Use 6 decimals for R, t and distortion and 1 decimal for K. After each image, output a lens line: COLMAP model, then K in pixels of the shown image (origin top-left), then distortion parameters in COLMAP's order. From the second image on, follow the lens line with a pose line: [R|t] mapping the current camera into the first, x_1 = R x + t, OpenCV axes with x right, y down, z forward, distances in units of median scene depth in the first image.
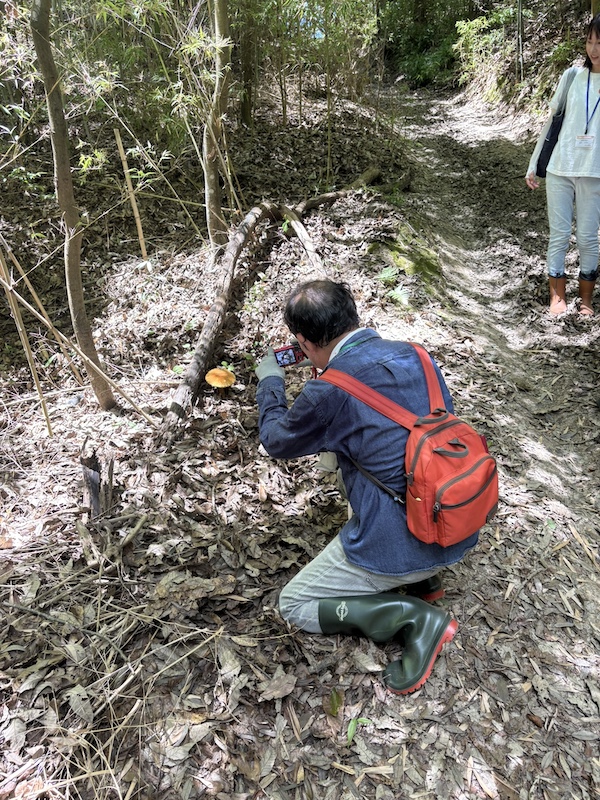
lens RADIAL K [[603.9, 0, 296.9], [0, 603.9, 410.5], [0, 0, 1]] dist [0.053394, -0.060817]
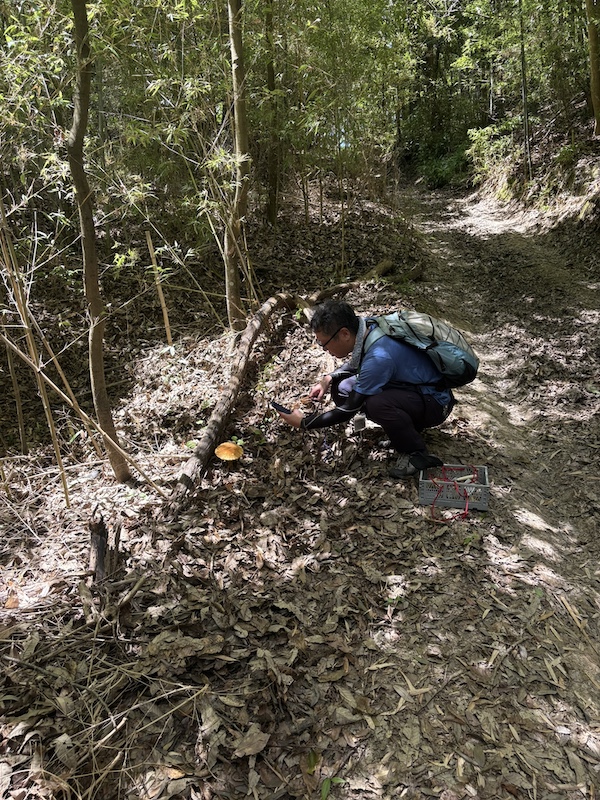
lens RADIAL K [[603.9, 0, 300.0], [0, 603.9, 404.0], [0, 0, 1]] dist [0.053394, -0.060817]
pose [[0.998746, -0.004158, -0.049882, 0.054722], [-0.003202, 0.989196, -0.146564, 0.019642], [0.049952, 0.146540, 0.987943, -0.056702]]
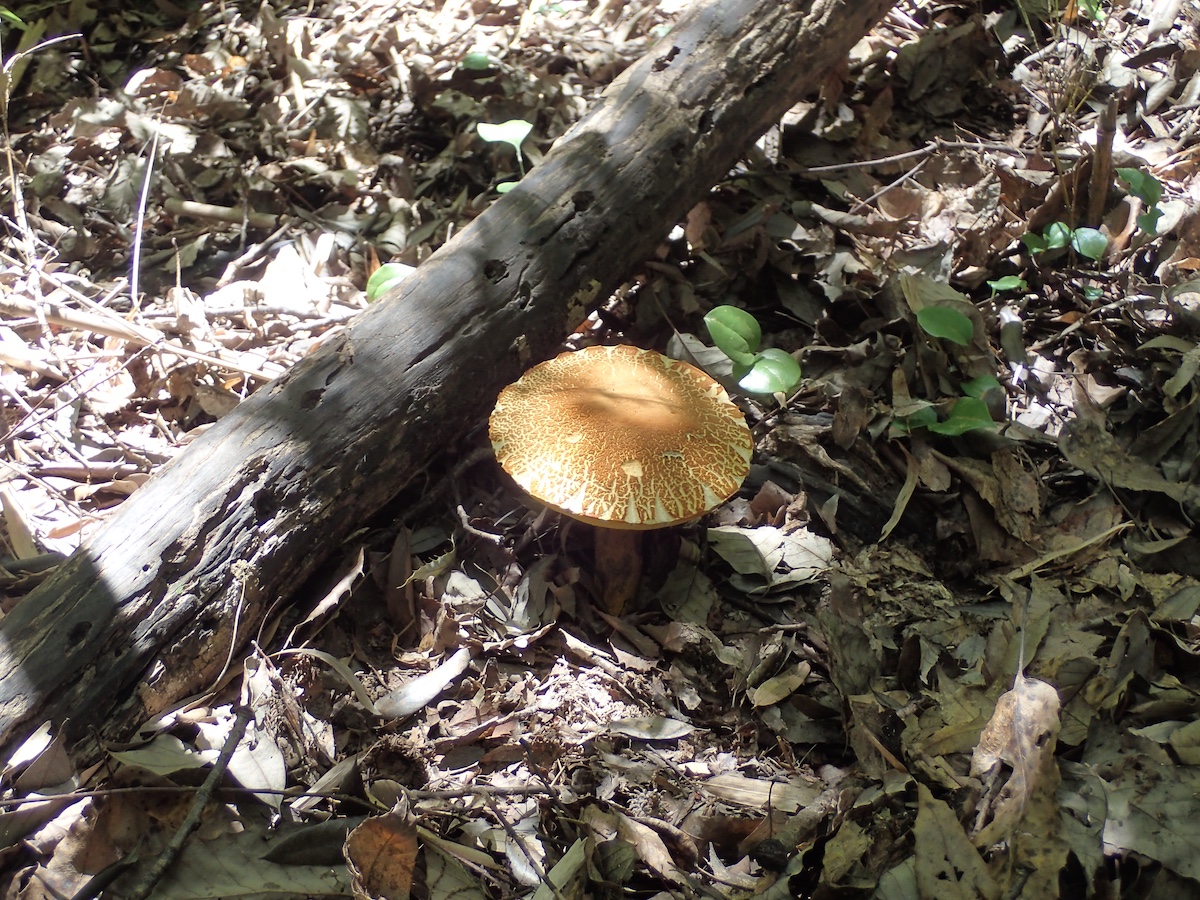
lens RADIAL K [[1859.5, 0, 598.5], [0, 1859.5, 449.6], [0, 0, 1]] dist [0.027536, 0.000000]
pose [[0.907588, 0.252250, -0.335639, -0.012252], [-0.255724, 0.966130, 0.034601, -0.066892], [0.332999, 0.054427, 0.941355, 0.712813]]
